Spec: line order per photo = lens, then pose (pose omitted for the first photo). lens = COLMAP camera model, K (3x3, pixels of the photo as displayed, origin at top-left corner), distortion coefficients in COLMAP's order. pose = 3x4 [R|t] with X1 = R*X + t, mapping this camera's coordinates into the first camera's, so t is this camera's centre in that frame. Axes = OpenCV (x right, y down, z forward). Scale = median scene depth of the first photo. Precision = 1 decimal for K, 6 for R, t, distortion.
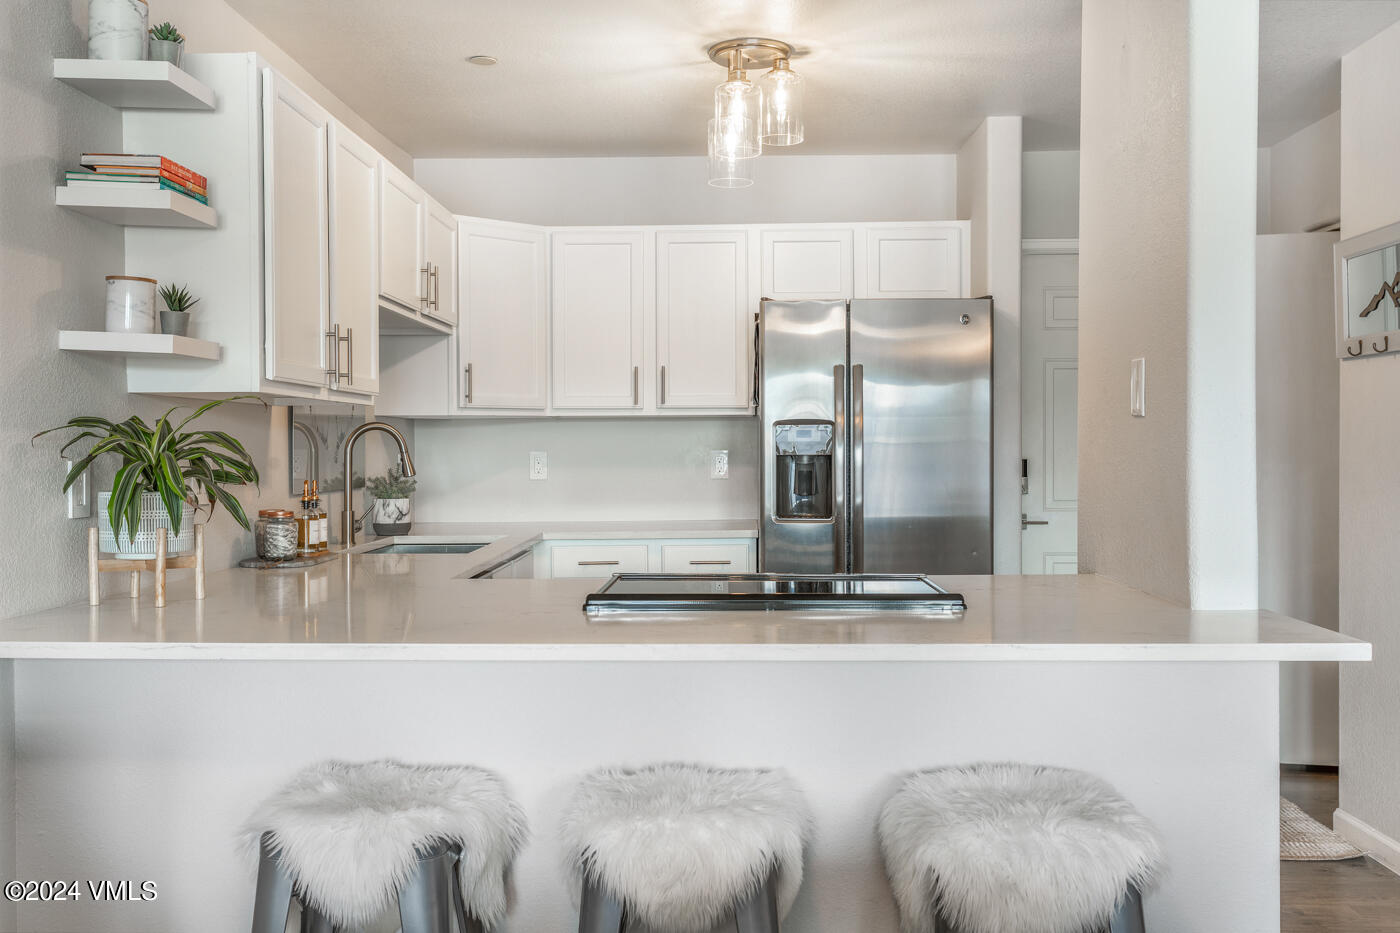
lens RADIAL K [[1274.0, 0, 699.7], [0, 1274.0, 468.4], [0, 0, 1]] dist [0.006142, -0.001406]
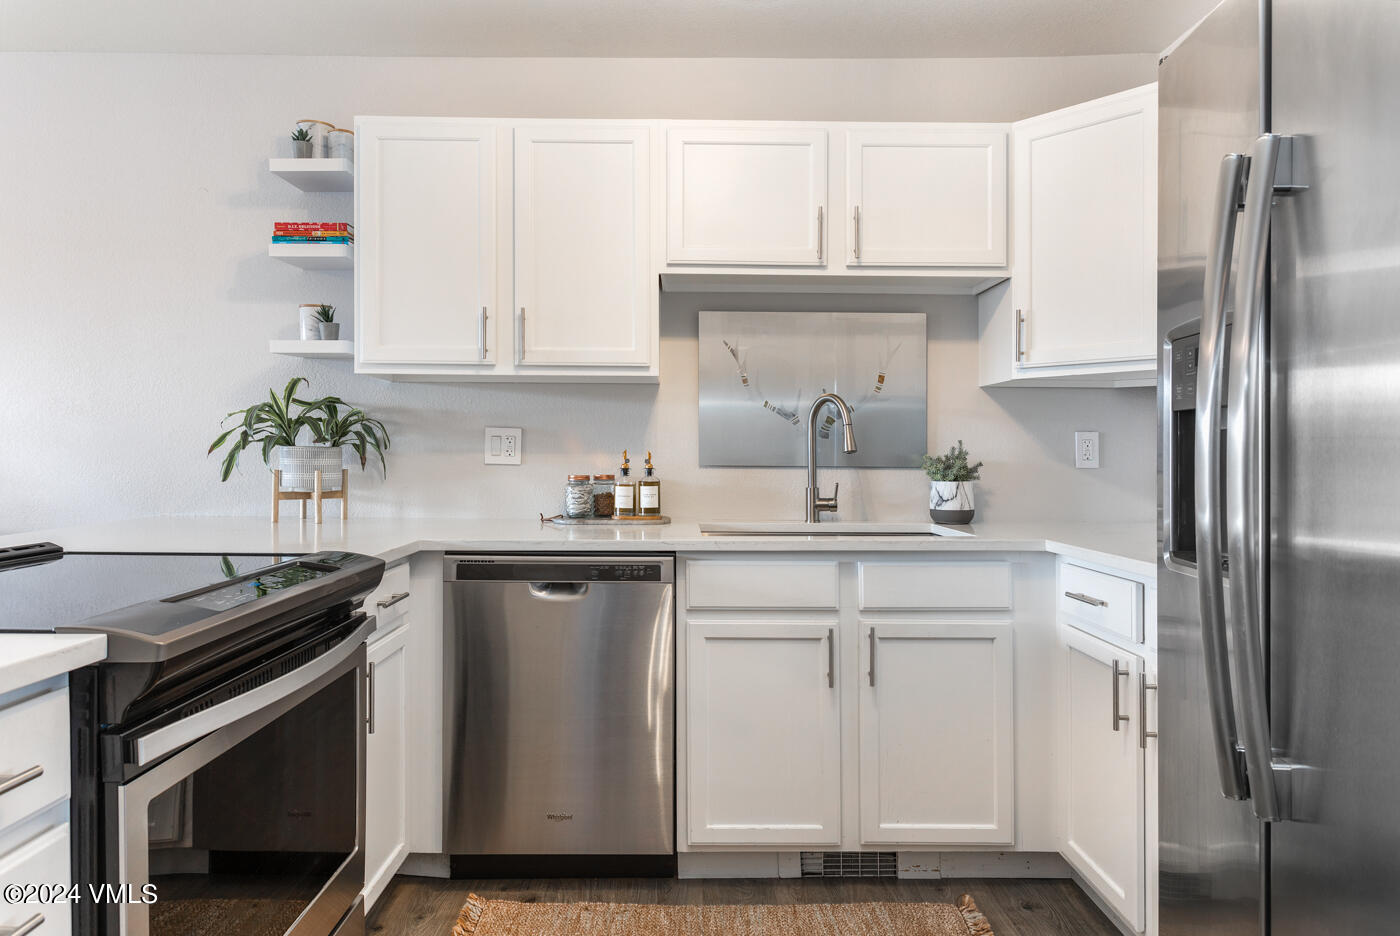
lens RADIAL K [[868.3, 0, 695.8], [0, 868.3, 449.3], [0, 0, 1]] dist [-0.001086, -0.000530]
pose [[0.041583, 0.000125, -0.999135, 0.428995], [-0.023147, 0.999732, -0.000838, 0.008124], [0.998867, 0.023161, 0.041575, 1.009199]]
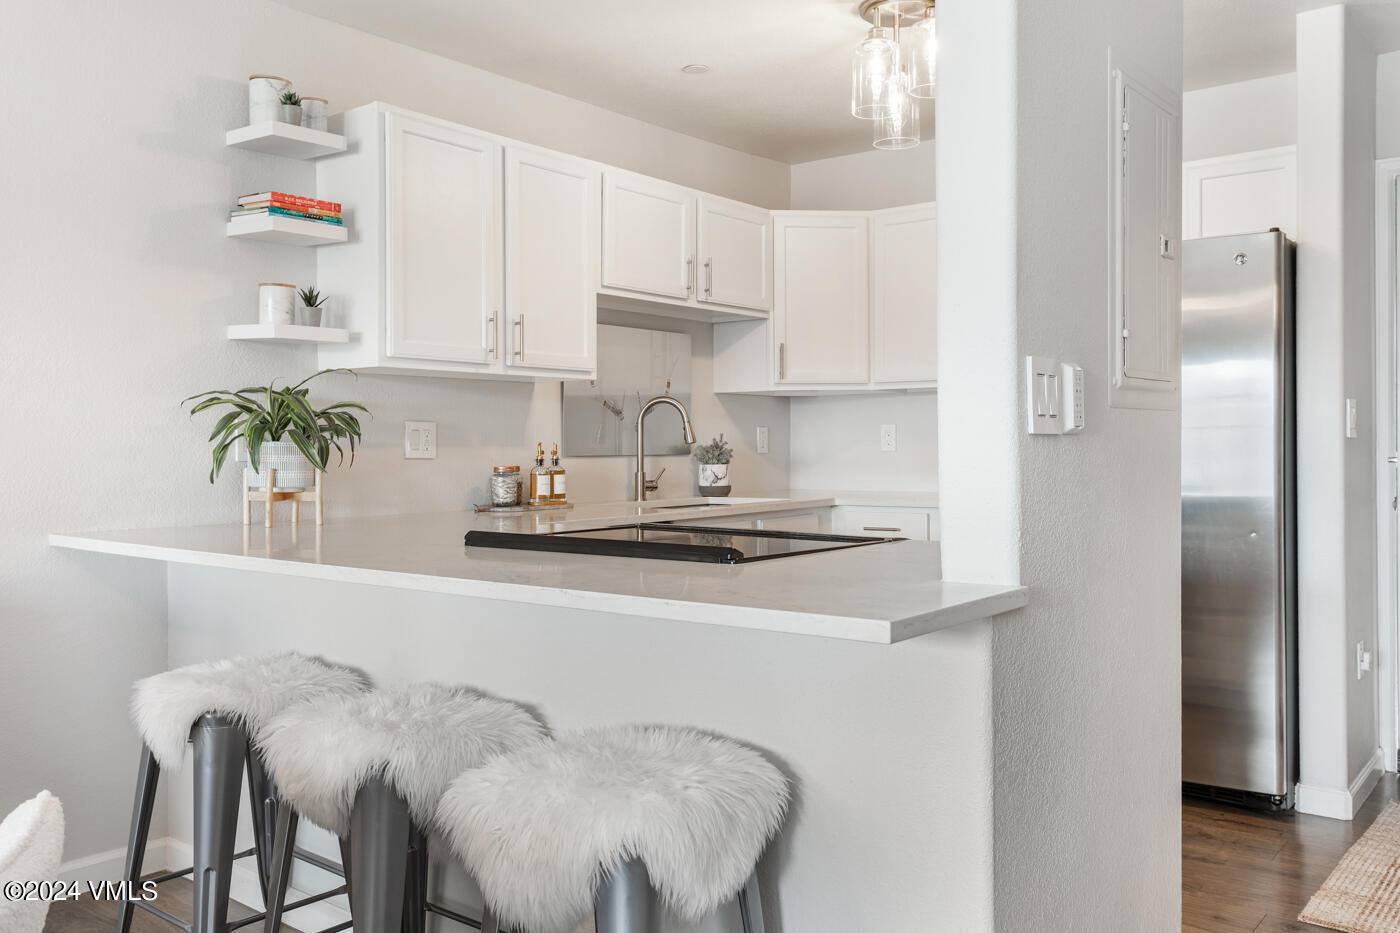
lens RADIAL K [[1135.8, 0, 701.1], [0, 1135.8, 446.0], [0, 0, 1]] dist [0.004603, 0.000777]
pose [[0.801171, 0.001412, -0.598433, 0.453415], [-0.008617, 0.999921, -0.009177, 0.020848], [0.598373, 0.012509, 0.801120, 0.218970]]
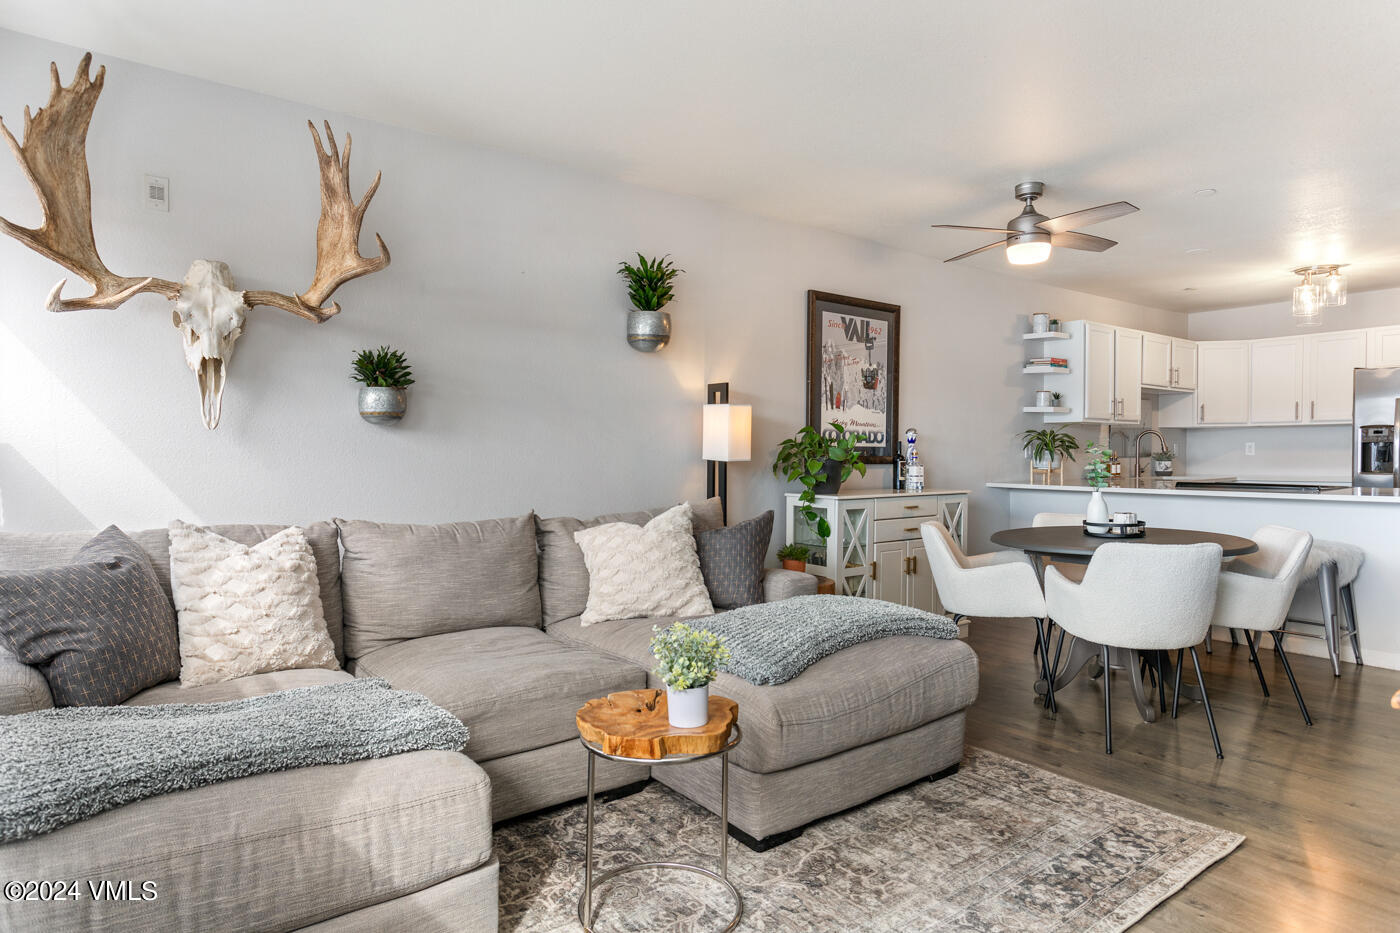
lens RADIAL K [[792.5, 0, 698.3], [0, 792.5, 461.1], [0, 0, 1]] dist [0.012547, -0.000169]
pose [[0.624661, 0.013456, -0.780780, 0.494870], [-0.014099, 0.999883, 0.005953, 0.033950], [0.780768, 0.007290, 0.624778, -0.820595]]
